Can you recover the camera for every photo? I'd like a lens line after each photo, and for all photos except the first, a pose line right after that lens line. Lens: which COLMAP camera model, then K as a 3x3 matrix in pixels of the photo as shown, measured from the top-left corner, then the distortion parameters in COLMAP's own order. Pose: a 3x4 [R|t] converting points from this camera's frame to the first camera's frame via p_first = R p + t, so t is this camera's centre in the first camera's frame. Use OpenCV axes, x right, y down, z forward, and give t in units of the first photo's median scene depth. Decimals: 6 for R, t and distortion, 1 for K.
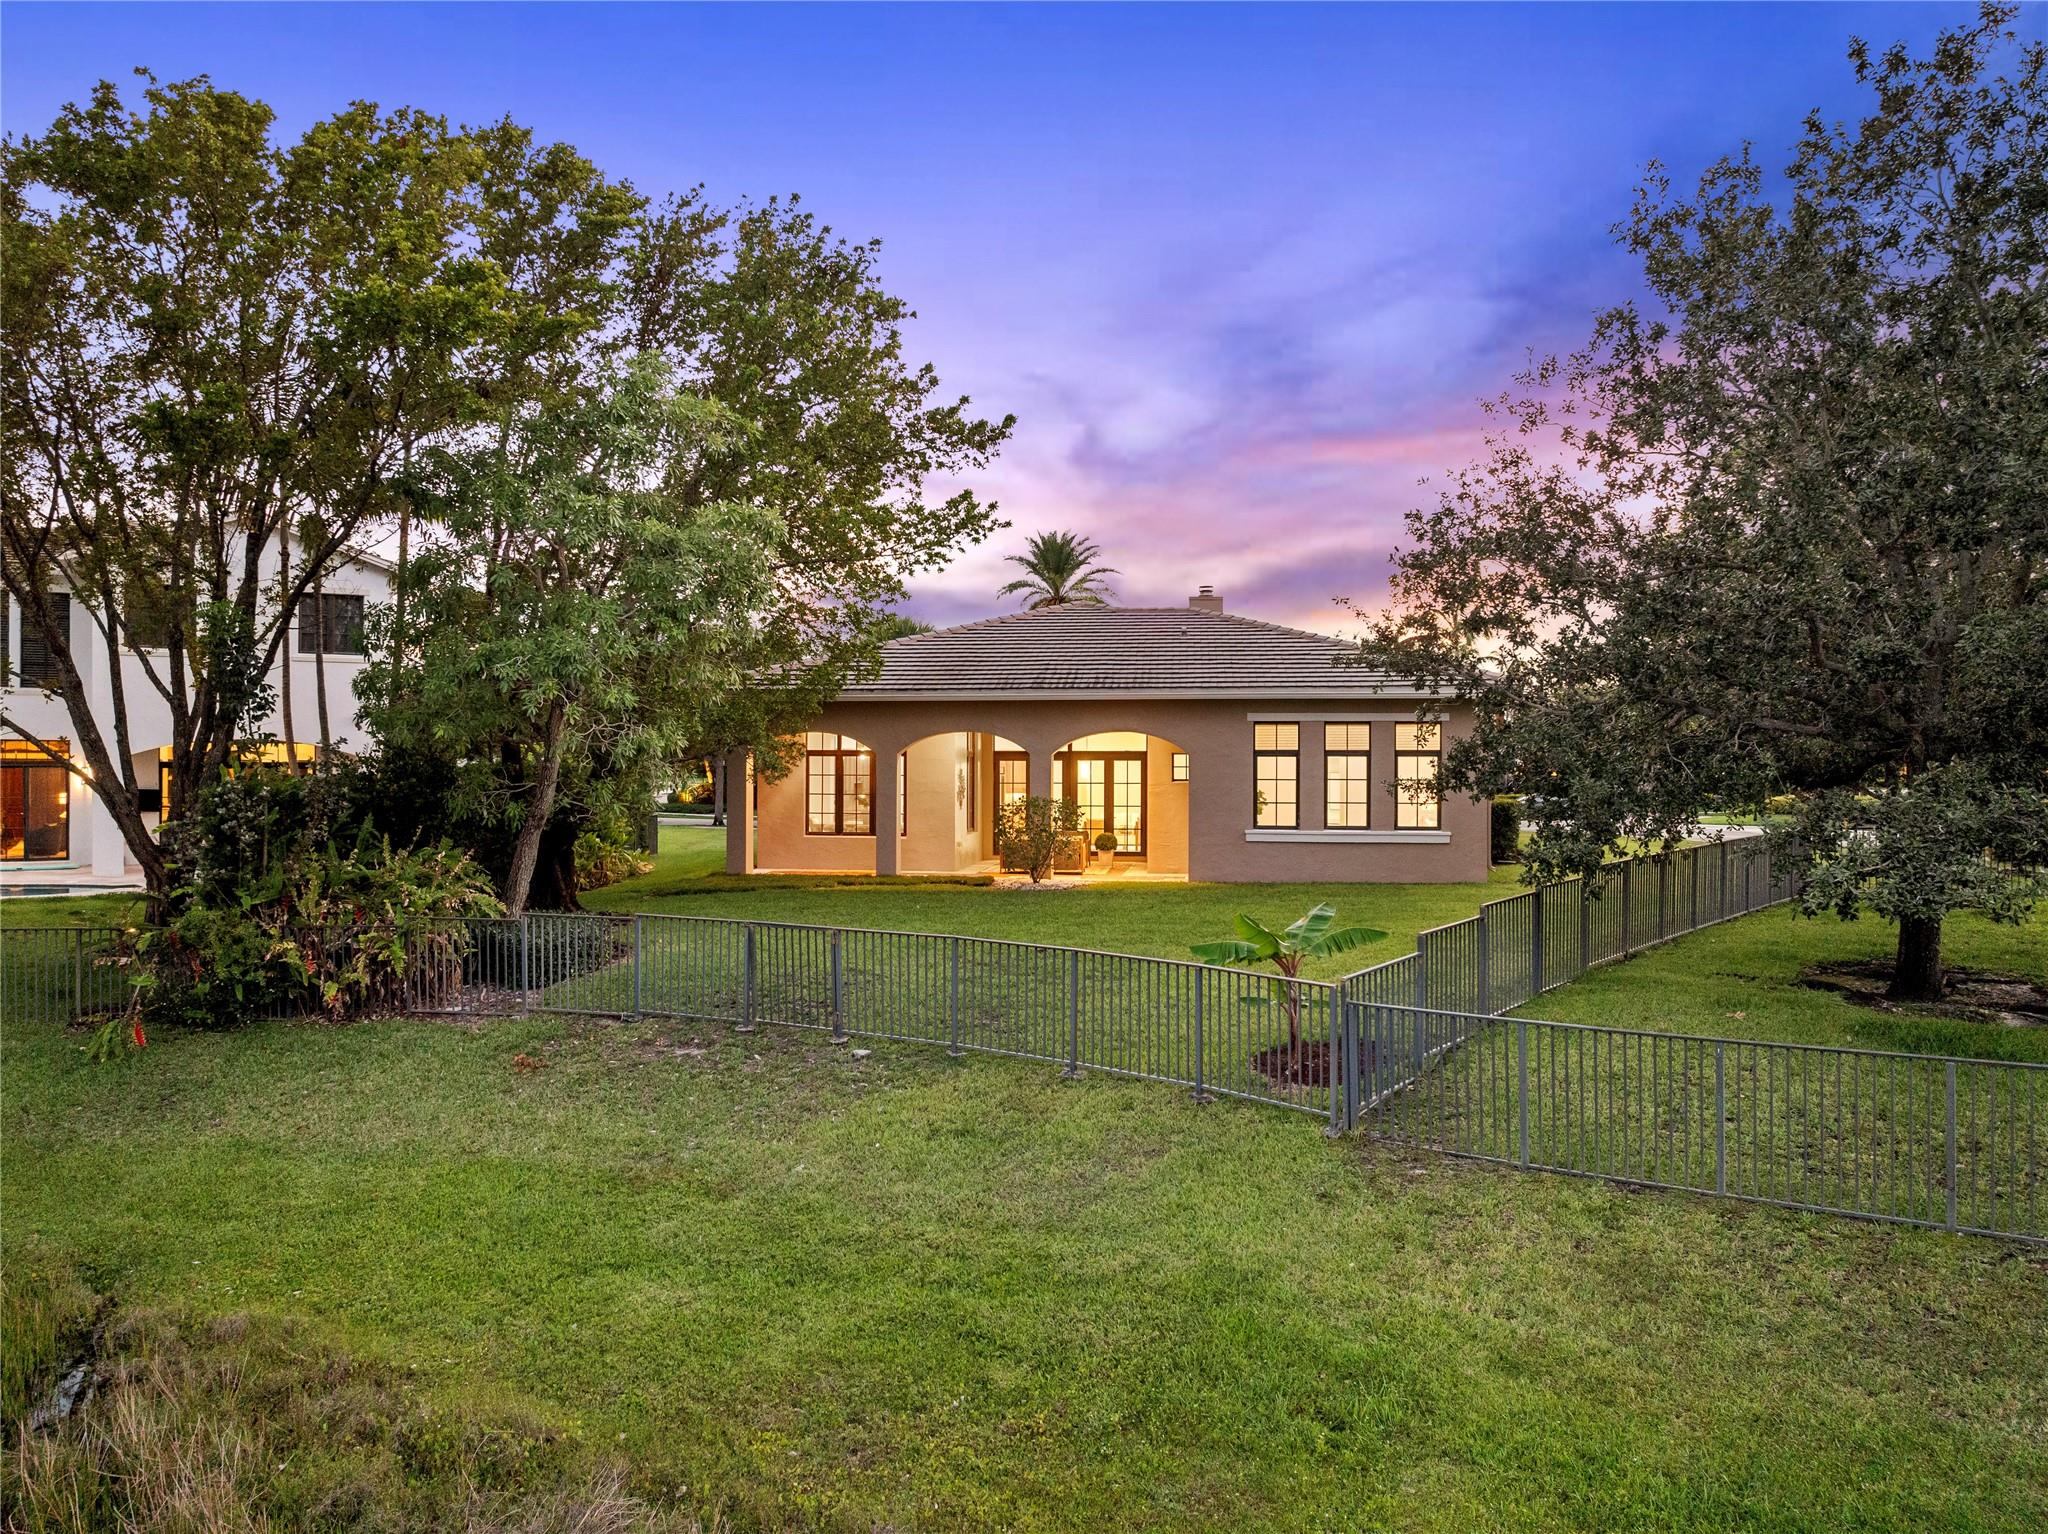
lens RADIAL K [[1462.3, 0, 1022.0], [0, 1462.3, 765.0], [0, 0, 1]] dist [-0.047369, 0.012112]
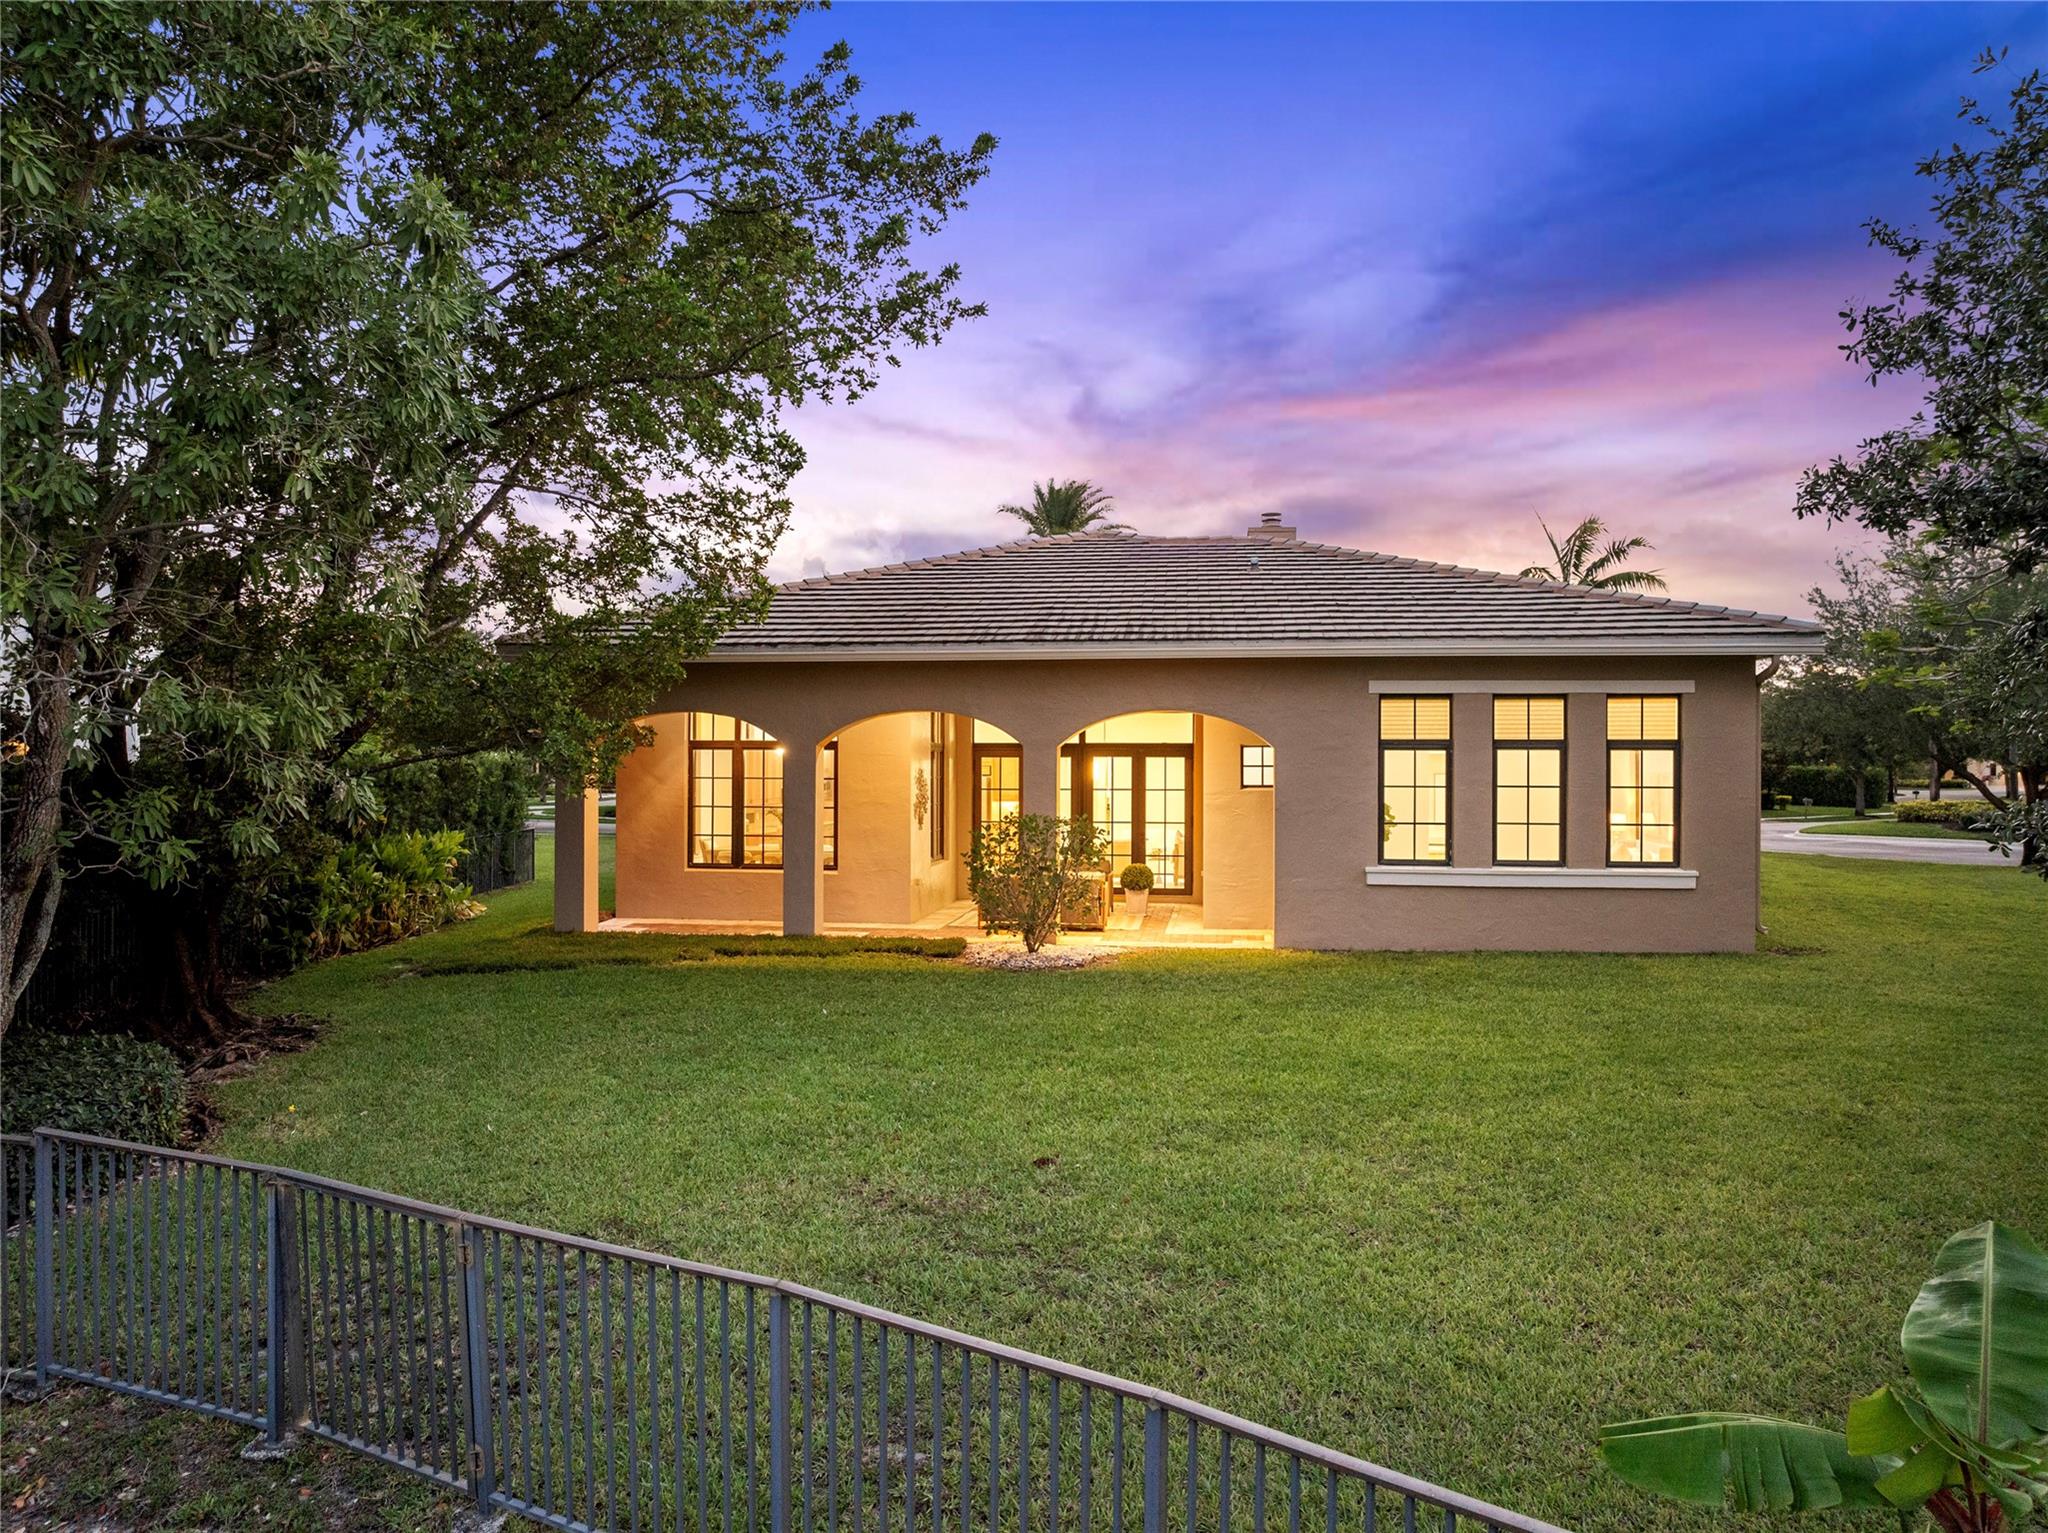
lens RADIAL K [[1462.3, 0, 1026.2], [0, 1462.3, 768.7], [0, 0, 1]] dist [-0.047369, 0.012112]
pose [[0.999998, 0.001486, 0.001565, 0.005358], [-0.001491, 0.999994, 0.003231, 0.000479], [-0.001560, -0.003233, 0.999994, 0.346282]]
